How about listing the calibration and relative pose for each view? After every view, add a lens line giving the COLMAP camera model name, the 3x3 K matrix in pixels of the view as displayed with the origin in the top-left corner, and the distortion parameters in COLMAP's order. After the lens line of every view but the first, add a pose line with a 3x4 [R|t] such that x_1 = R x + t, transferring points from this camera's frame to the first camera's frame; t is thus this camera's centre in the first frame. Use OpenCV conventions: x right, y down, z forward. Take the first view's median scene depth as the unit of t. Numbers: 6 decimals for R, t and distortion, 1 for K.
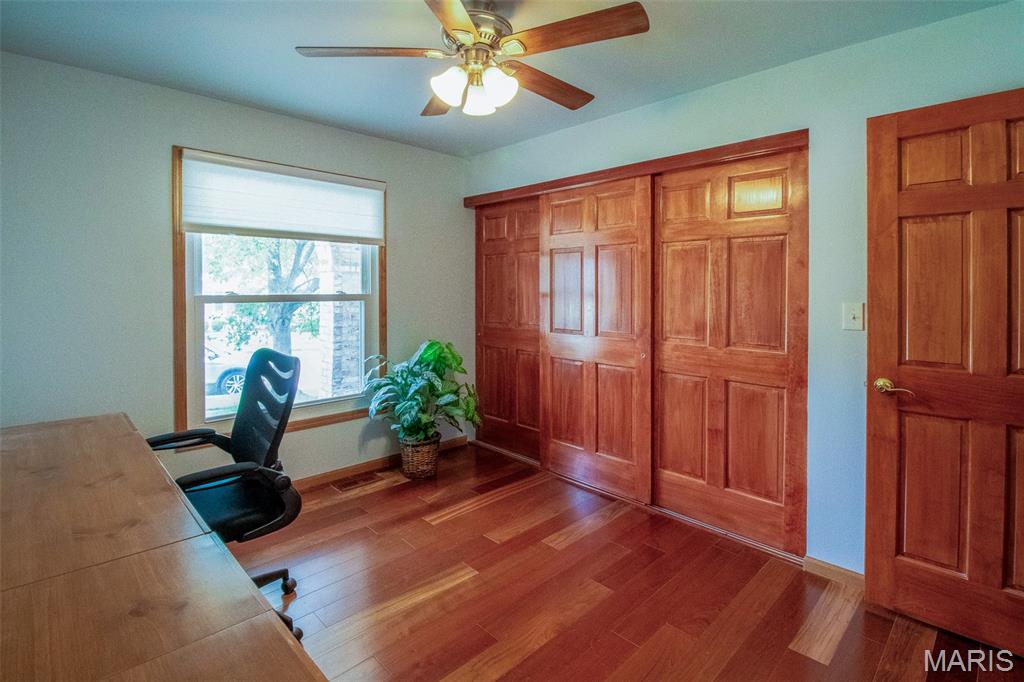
lens RADIAL K [[496.9, 0, 522.6], [0, 496.9, 293.4], [0, 0, 1]] dist [0.012042, -0.000542]
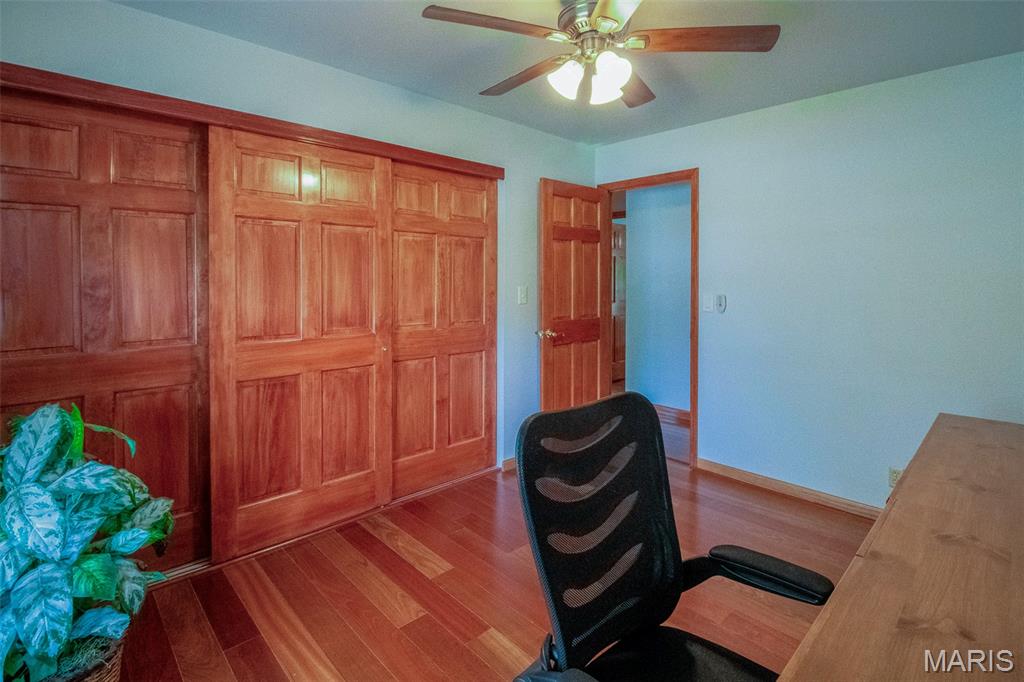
lens RADIAL K [[496.9, 0, 533.6], [0, 496.9, 279.0], [0, 0, 1]] dist [0.012042, -0.000542]
pose [[0.009827, -0.011345, 0.999887, -0.723835], [0.000012, 0.999936, 0.011346, -0.018436], [-0.999952, -0.000100, 0.009827, 0.740692]]
